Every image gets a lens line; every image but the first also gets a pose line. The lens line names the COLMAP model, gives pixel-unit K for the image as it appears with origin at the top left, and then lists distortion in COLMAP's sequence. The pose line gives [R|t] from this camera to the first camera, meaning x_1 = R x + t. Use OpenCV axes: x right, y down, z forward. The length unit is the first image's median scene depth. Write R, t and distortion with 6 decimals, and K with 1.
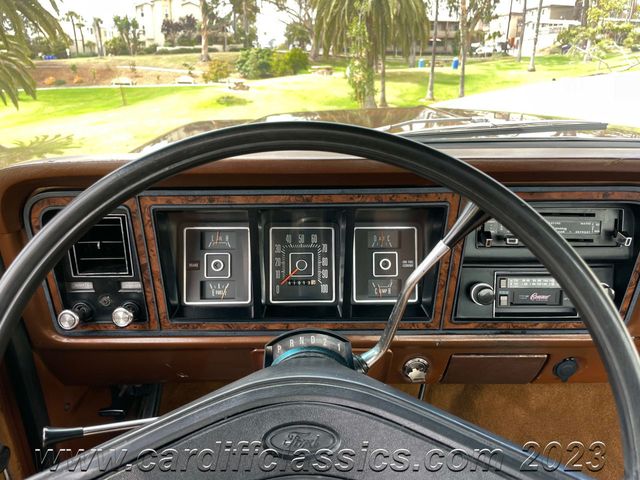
lens RADIAL K [[491.7, 0, 318.6], [0, 491.7, 236.1], [0, 0, 1]] dist [0.082869, -0.127667]
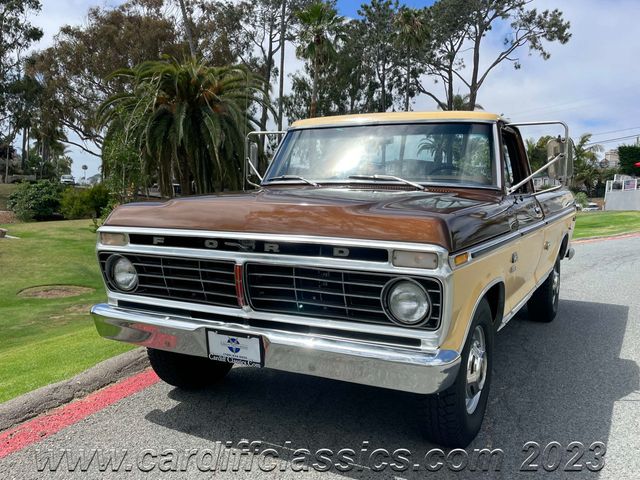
lens RADIAL K [[603.6, 0, 320.5], [0, 603.6, 236.3], [0, 0, 1]] dist [0.033135, -0.017399]
pose [[0.963369, 0.040884, 0.265046, 0.115868], [0.036913, 0.958690, -0.282048, -0.122391], [-0.265629, 0.281500, 0.922062, 0.333171]]
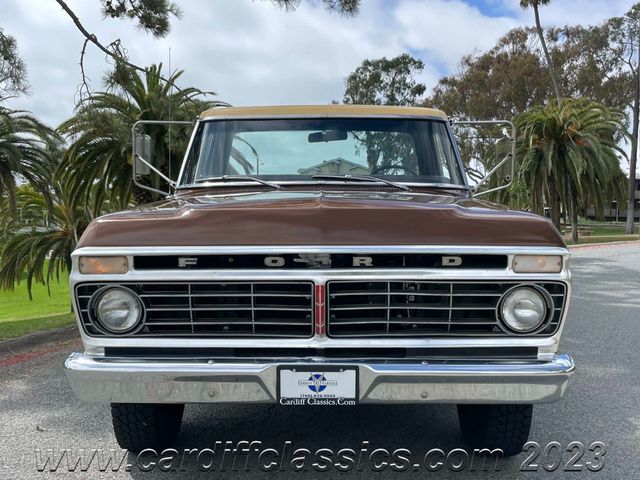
lens RADIAL K [[671.2, 0, 320.0], [0, 671.2, 240.0], [0, 0, 1]] dist [0.097258, -0.179022]
pose [[0.958639, 0.005812, -0.284567, 0.084247], [-0.097050, 0.946552, -0.307605, 0.149348], [0.267569, 0.322500, 0.907965, -0.322436]]
